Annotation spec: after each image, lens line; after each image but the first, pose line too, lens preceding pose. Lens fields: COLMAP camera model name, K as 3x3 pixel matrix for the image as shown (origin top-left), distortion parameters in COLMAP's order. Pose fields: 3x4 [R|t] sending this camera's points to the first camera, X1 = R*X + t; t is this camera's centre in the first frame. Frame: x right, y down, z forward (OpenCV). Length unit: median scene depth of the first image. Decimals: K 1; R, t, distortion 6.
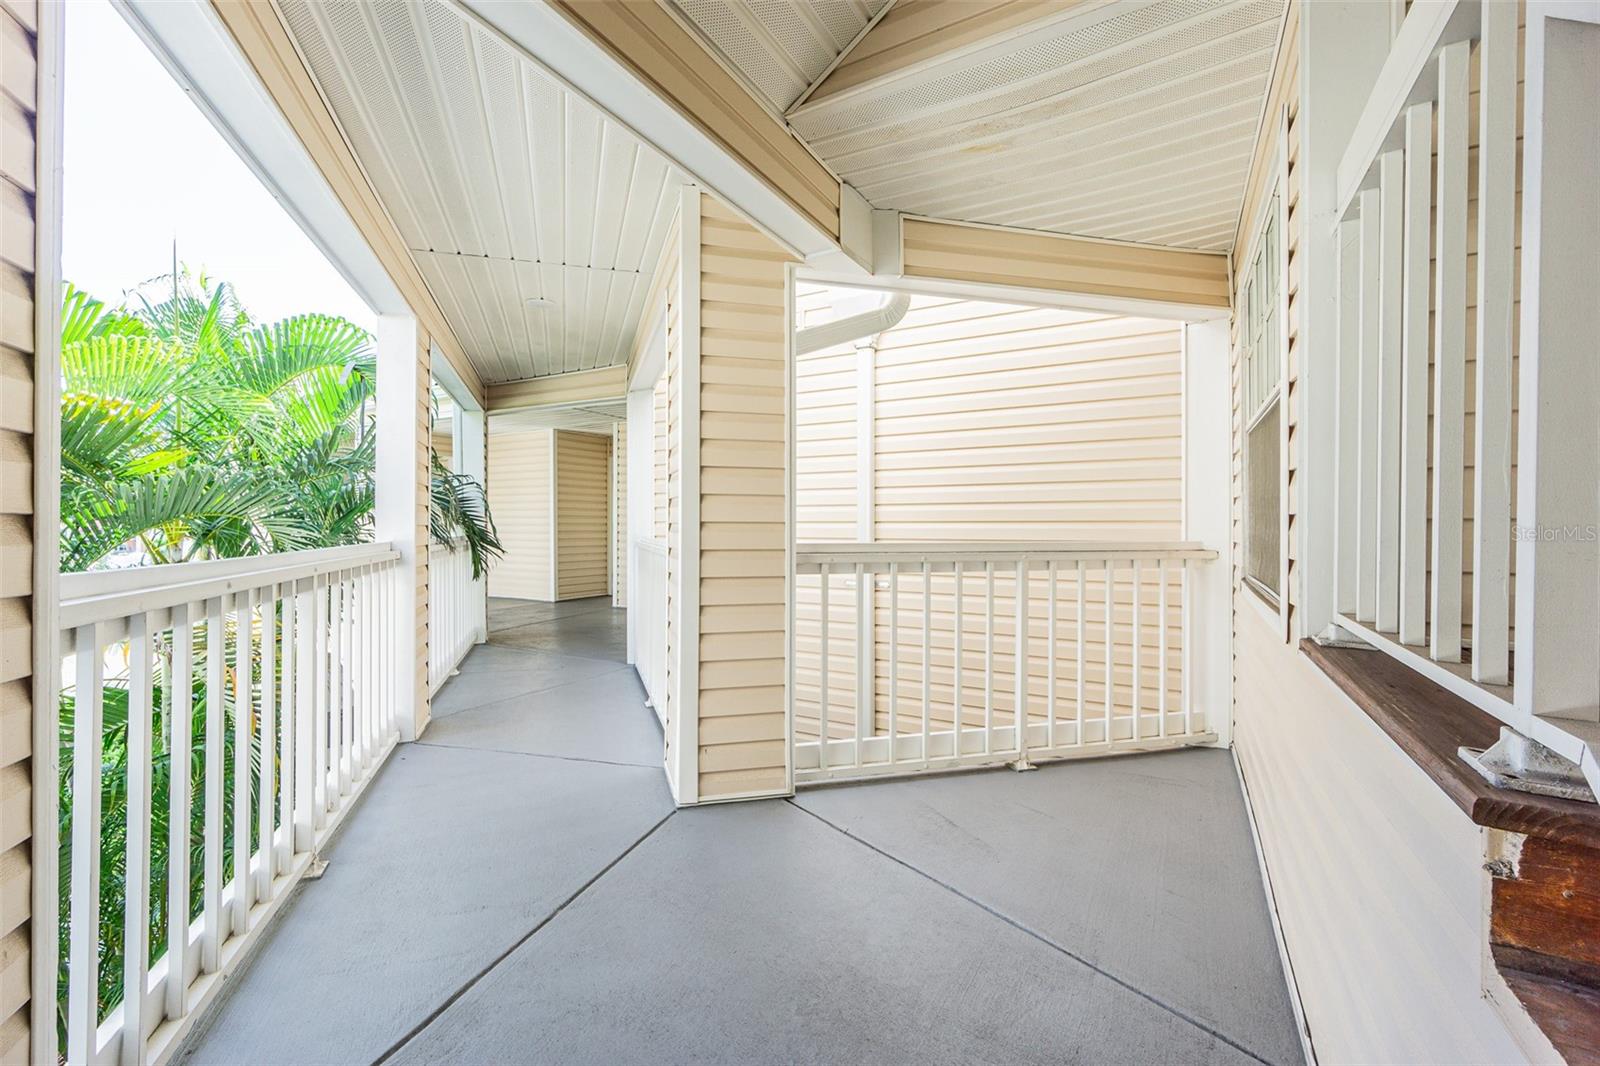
lens RADIAL K [[699.4, 0, 770.2], [0, 699.4, 523.1], [0, 0, 1]] dist [-0.005809, 0.004413]
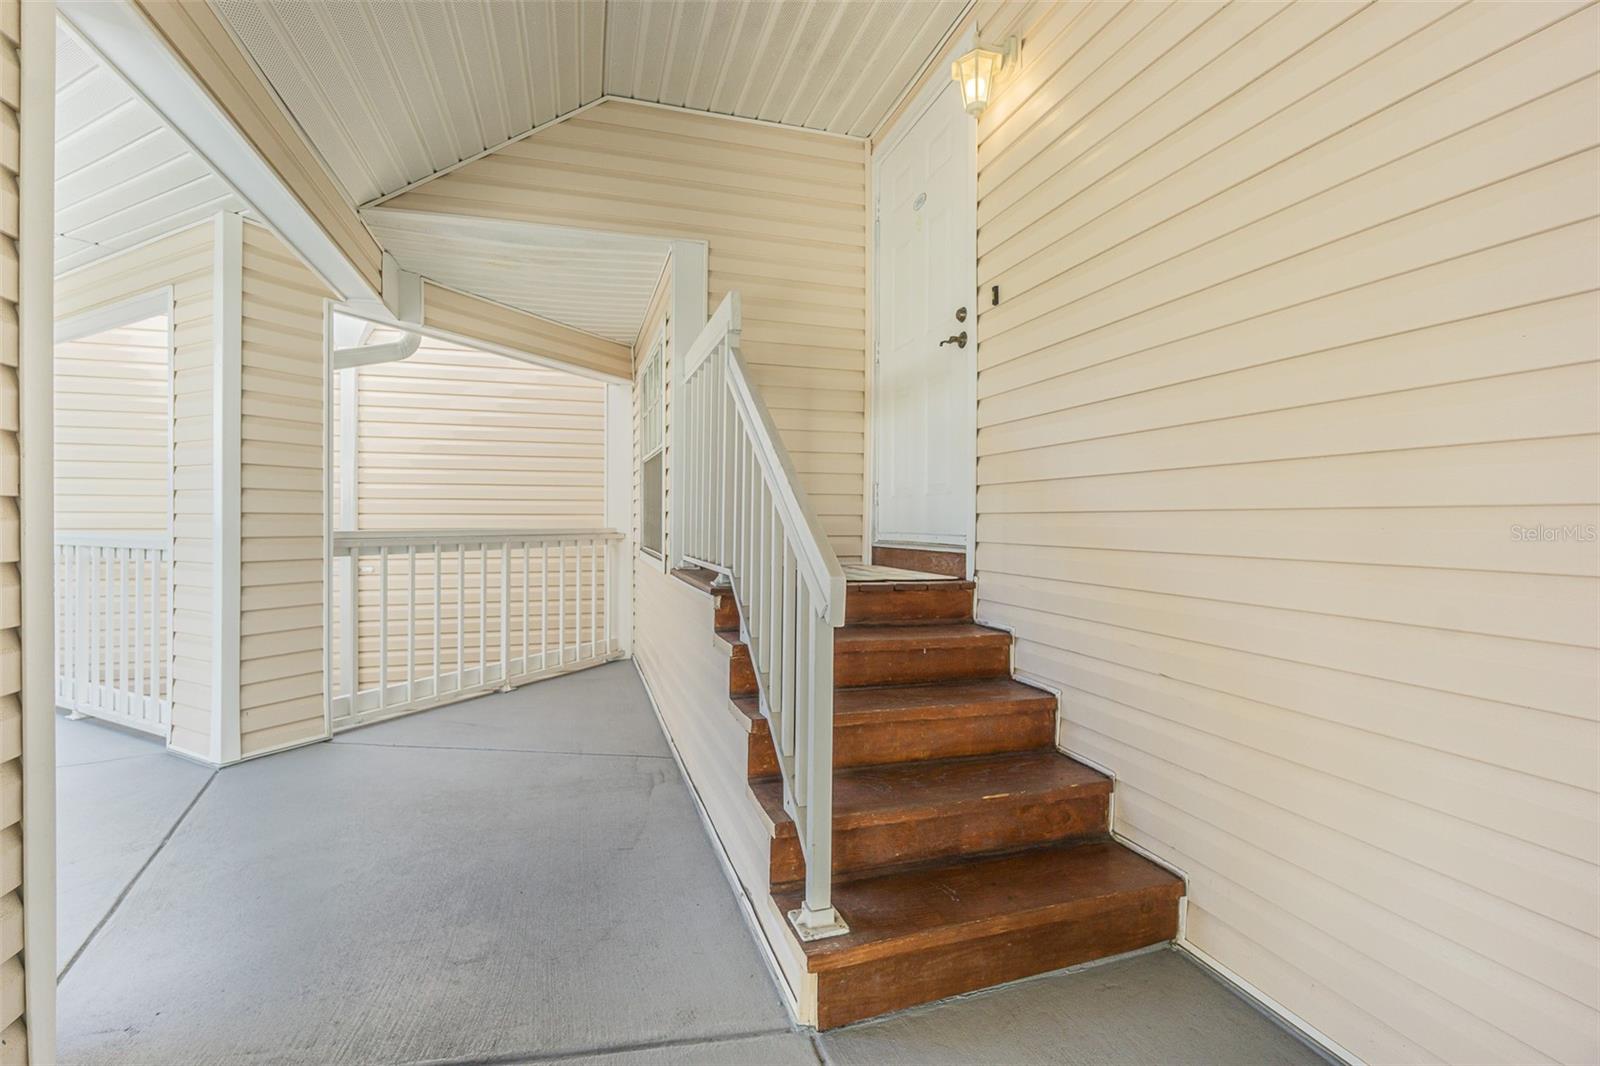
lens RADIAL K [[699.4, 0, 796.5], [0, 699.4, 526.8], [0, 0, 1]] dist [-0.005809, 0.004413]
pose [[0.668999, -0.006668, 0.743233, -0.325931], [-0.005567, 0.999887, 0.013982, 0.000596], [-0.743242, -0.013492, 0.668887, -0.408428]]
